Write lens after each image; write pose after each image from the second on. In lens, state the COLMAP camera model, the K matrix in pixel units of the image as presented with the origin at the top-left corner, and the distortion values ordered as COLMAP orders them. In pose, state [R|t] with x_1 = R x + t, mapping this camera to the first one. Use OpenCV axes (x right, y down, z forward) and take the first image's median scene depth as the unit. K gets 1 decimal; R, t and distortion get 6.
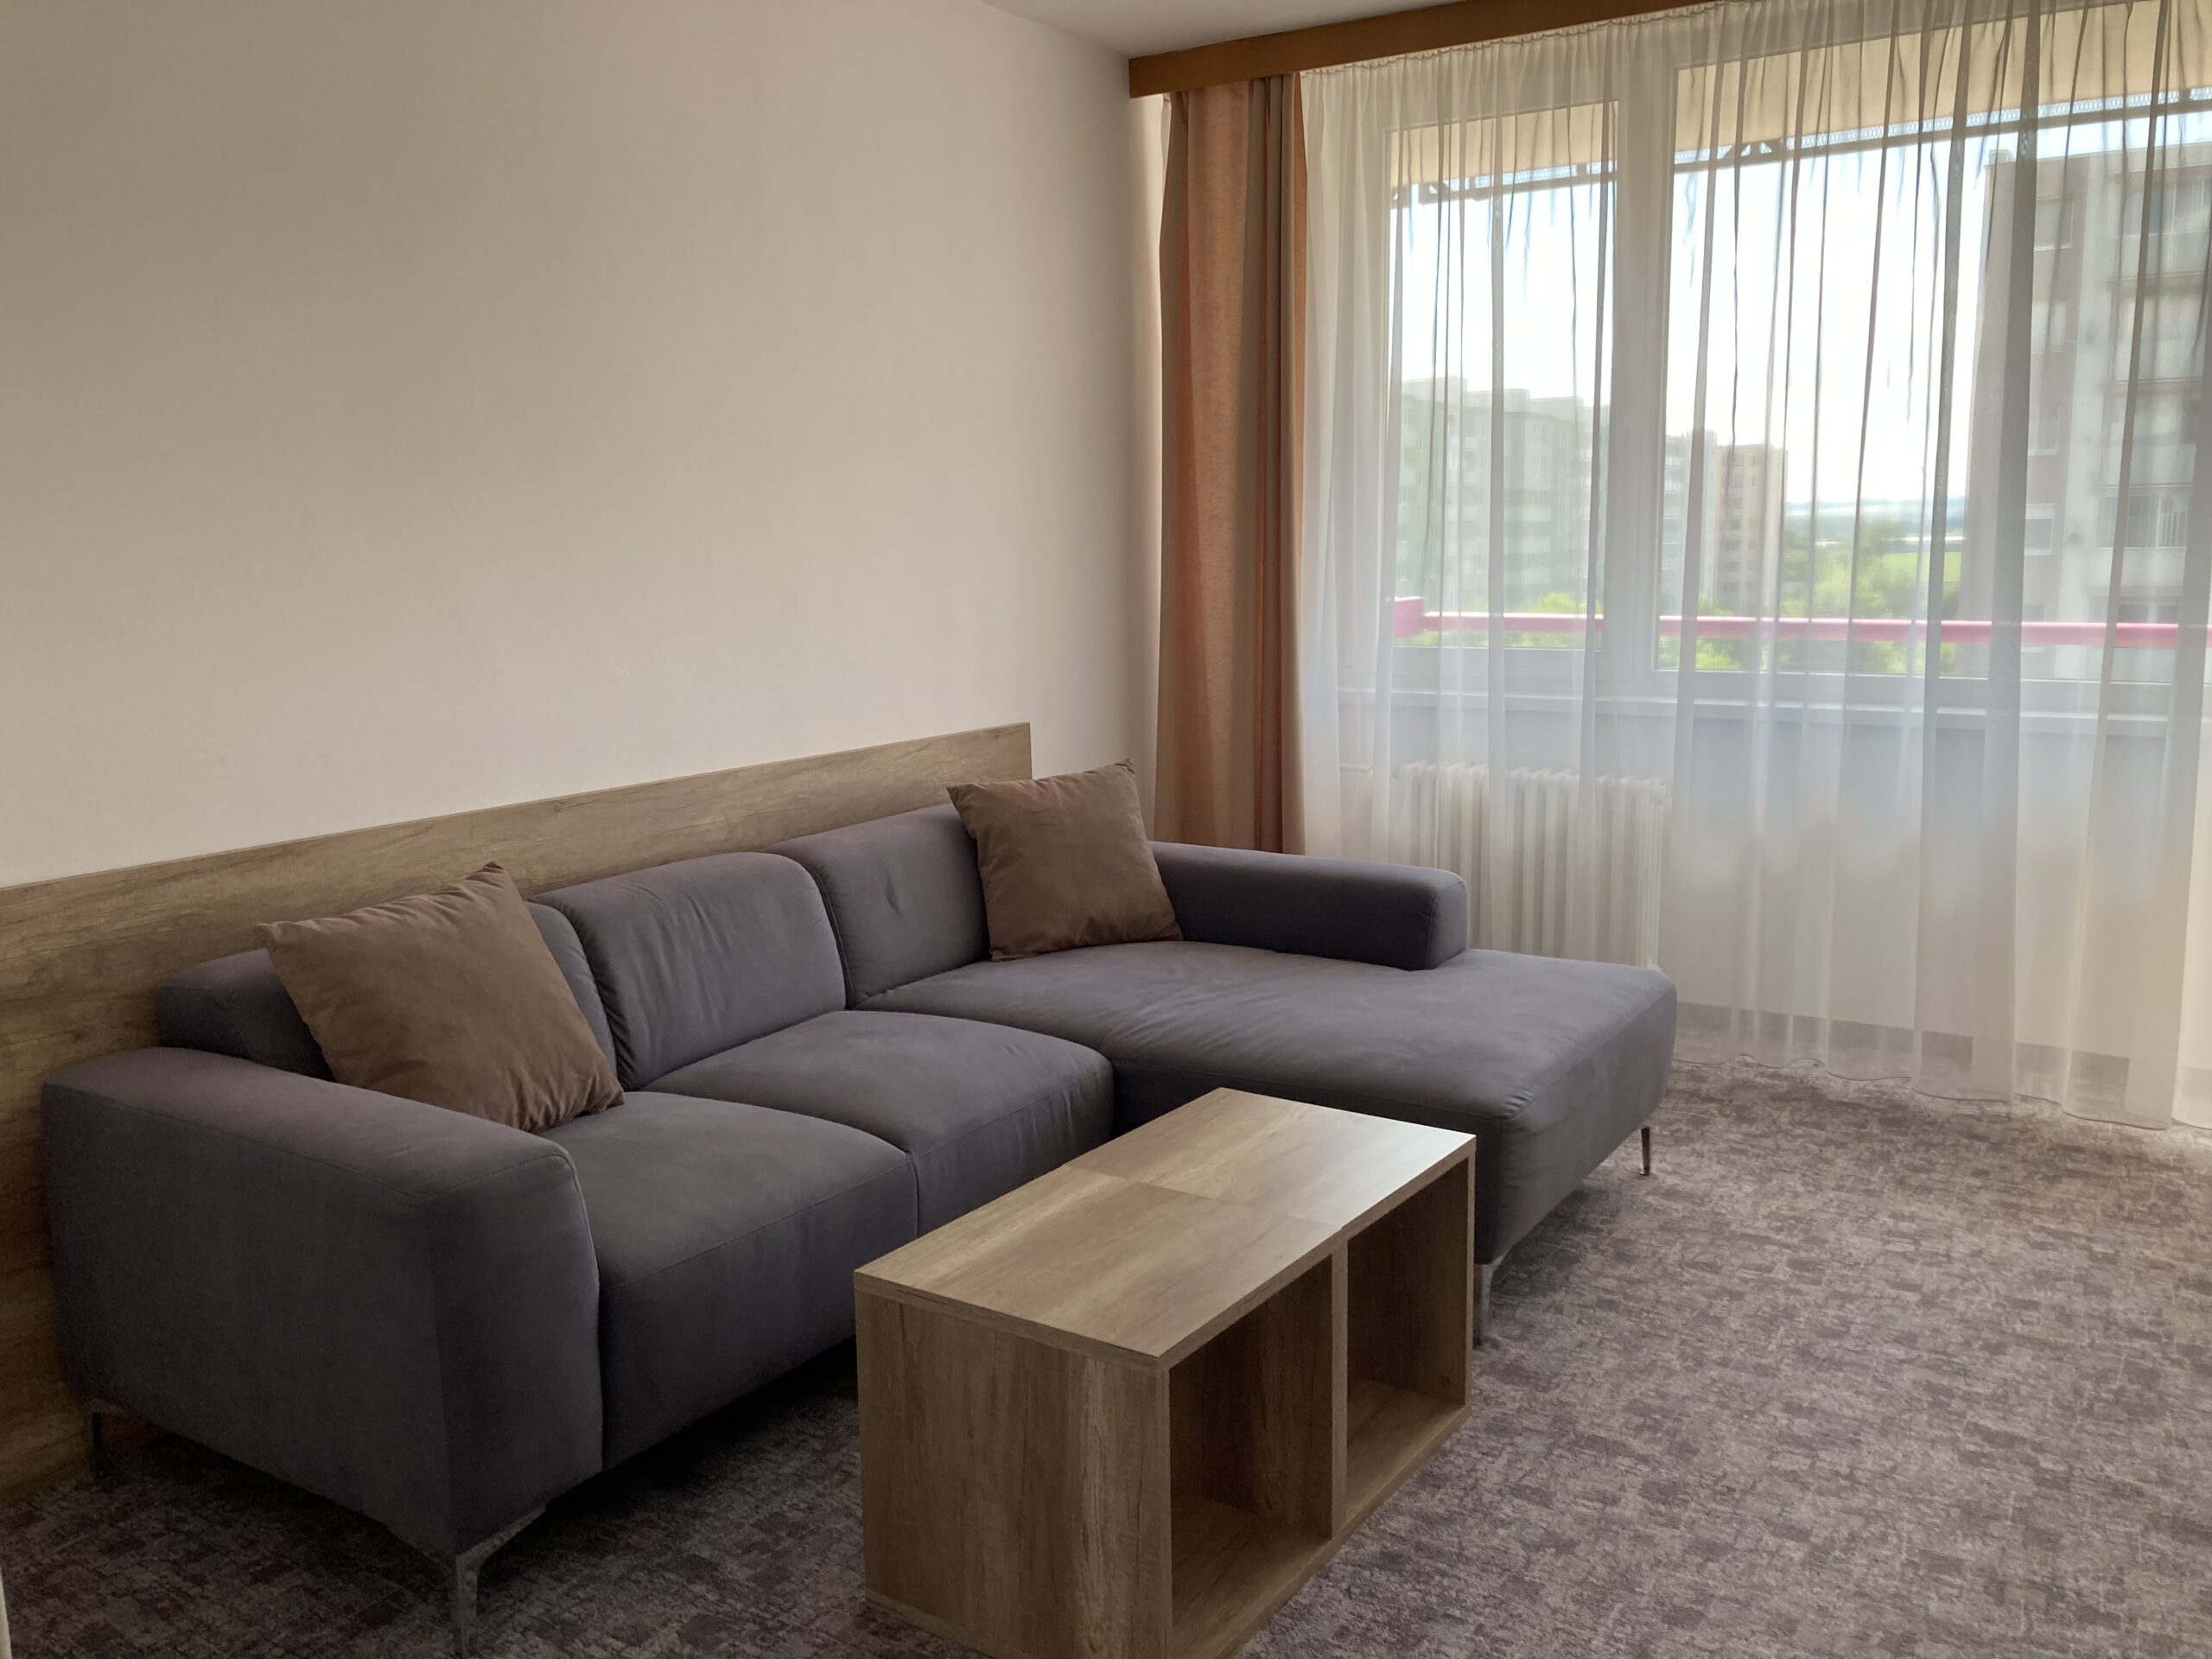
lens RADIAL K [[1877.9, 0, 1125.3], [0, 1877.9, 825.5], [0, 0, 1]] dist [0.007366, 0.008824]
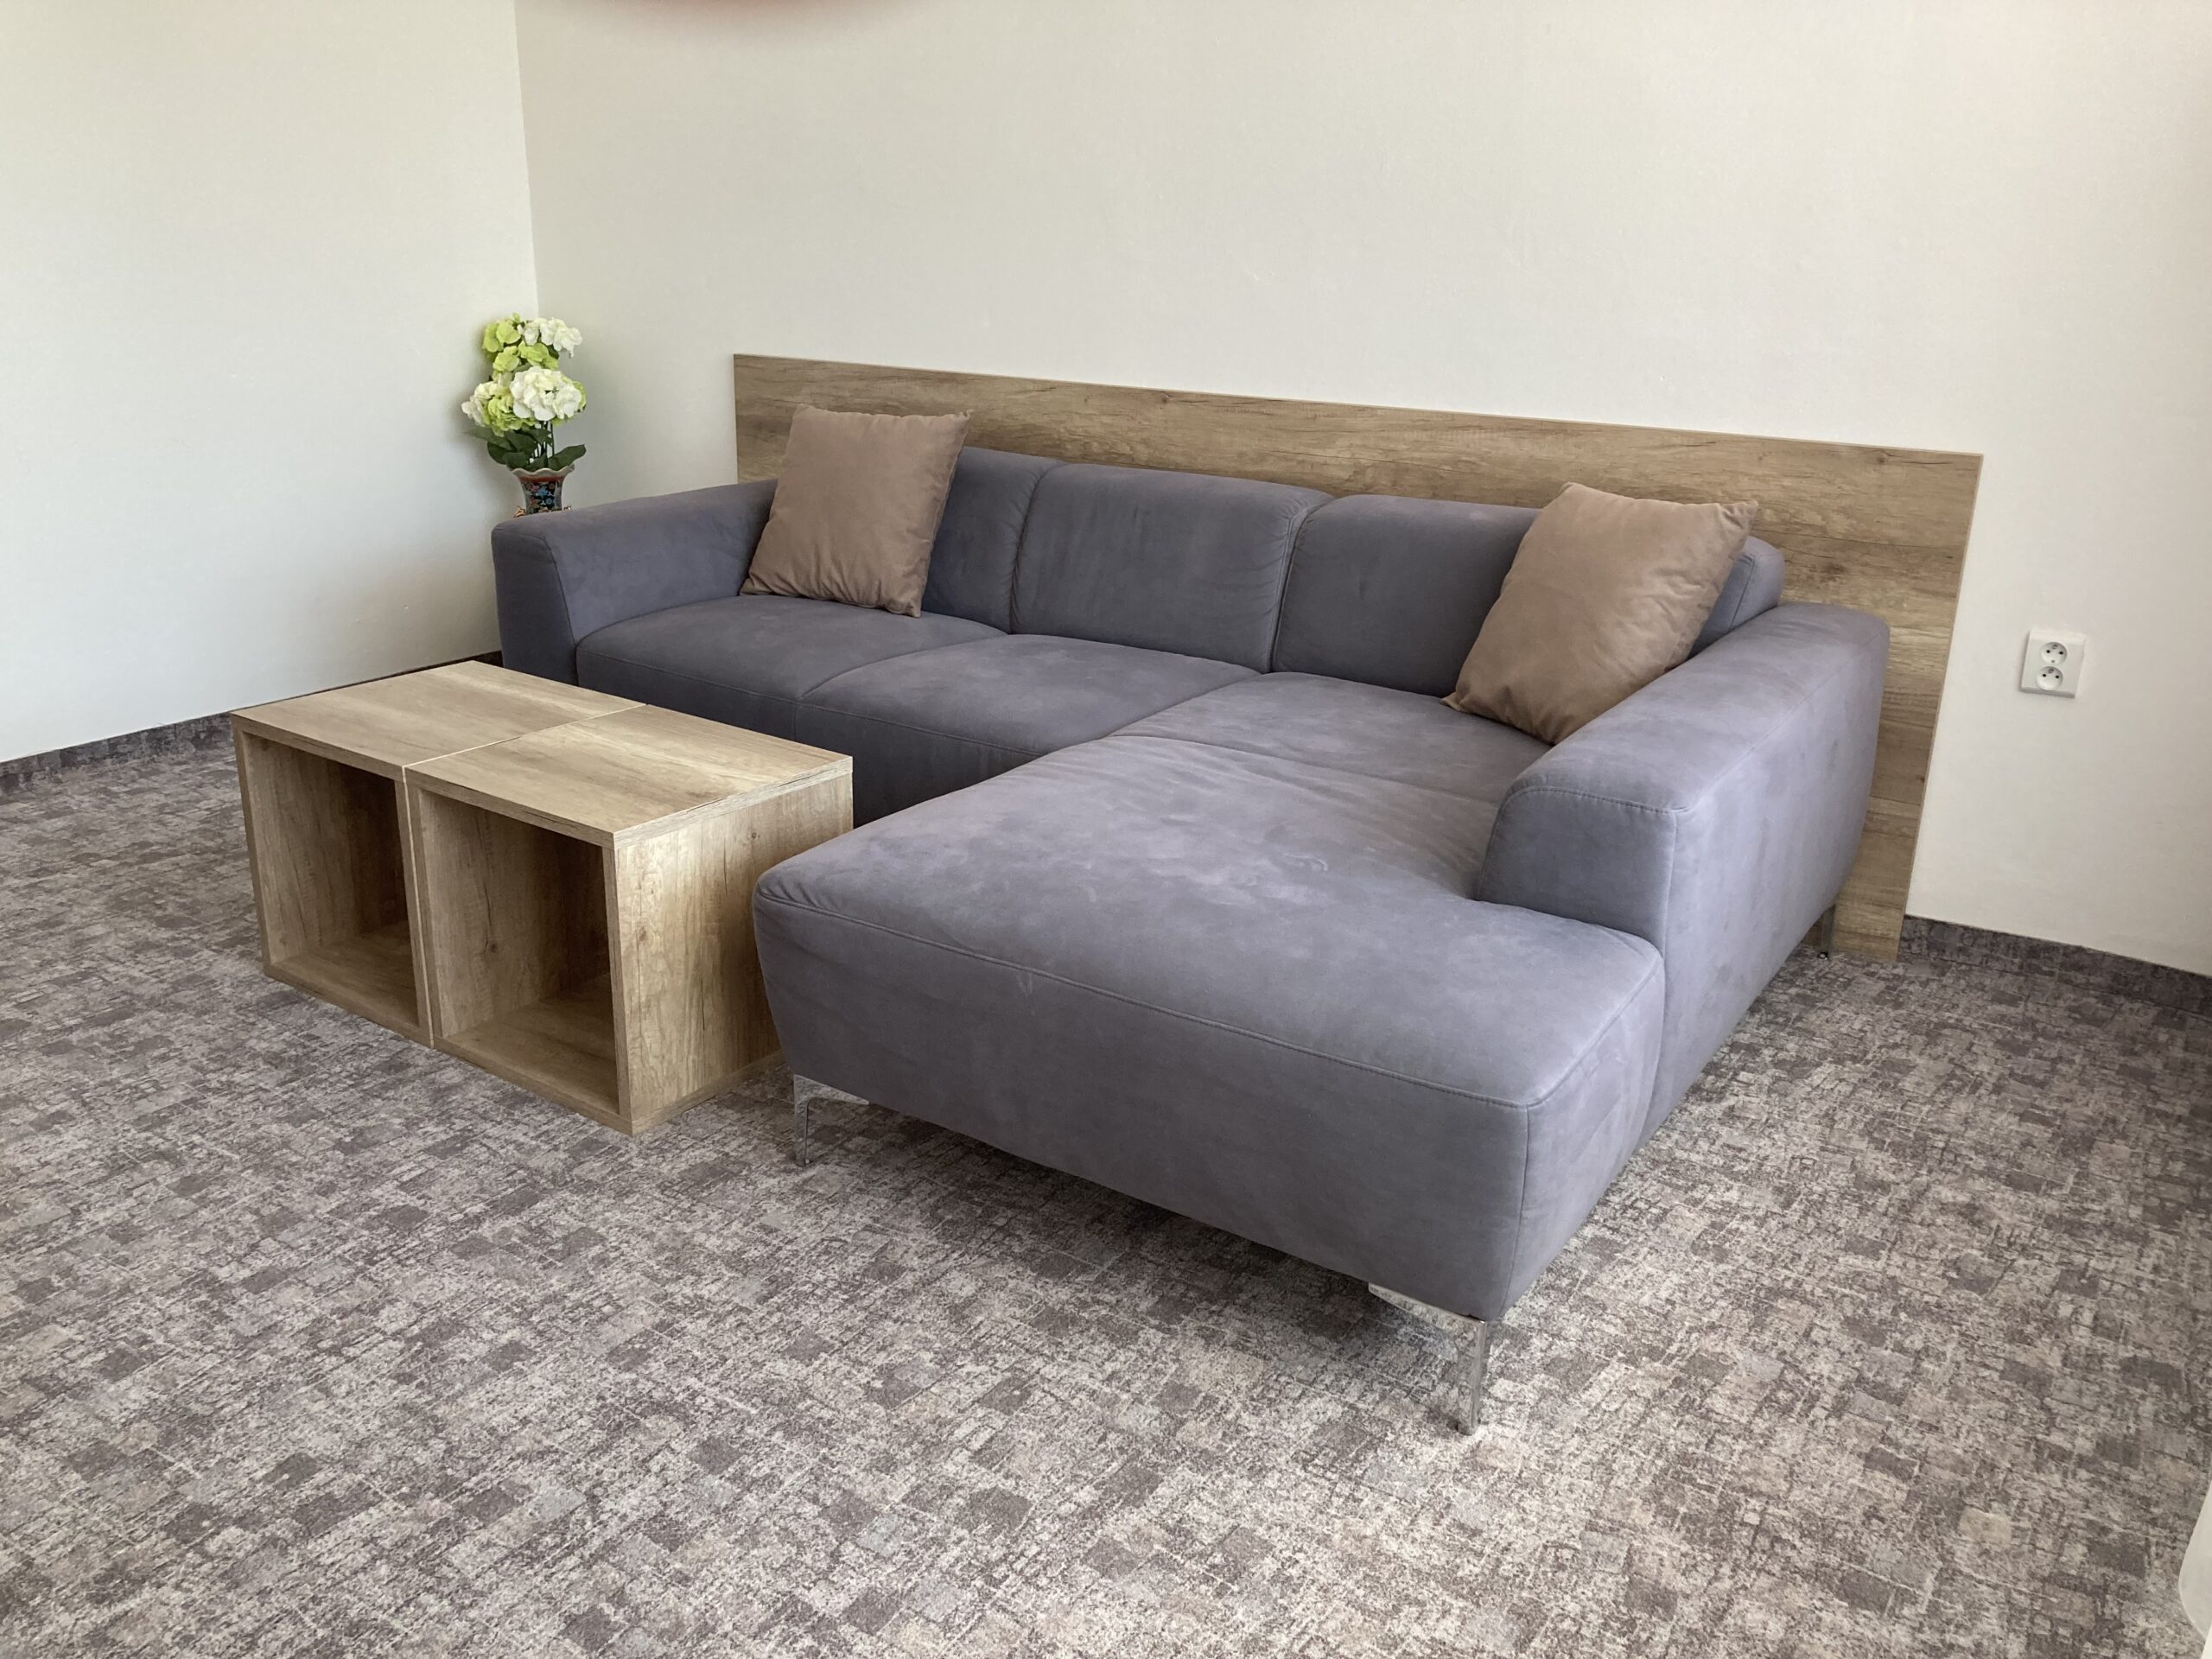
lens RADIAL K [[1877.9, 0, 1125.3], [0, 1877.9, 825.5], [0, 0, 1]] dist [0.007366, 0.008824]
pose [[-0.058603, 0.326954, -0.943221, 0.918749], [-0.168108, 0.928120, 0.332164, -0.155664], [0.984025, 0.178028, 0.000573, 1.139723]]
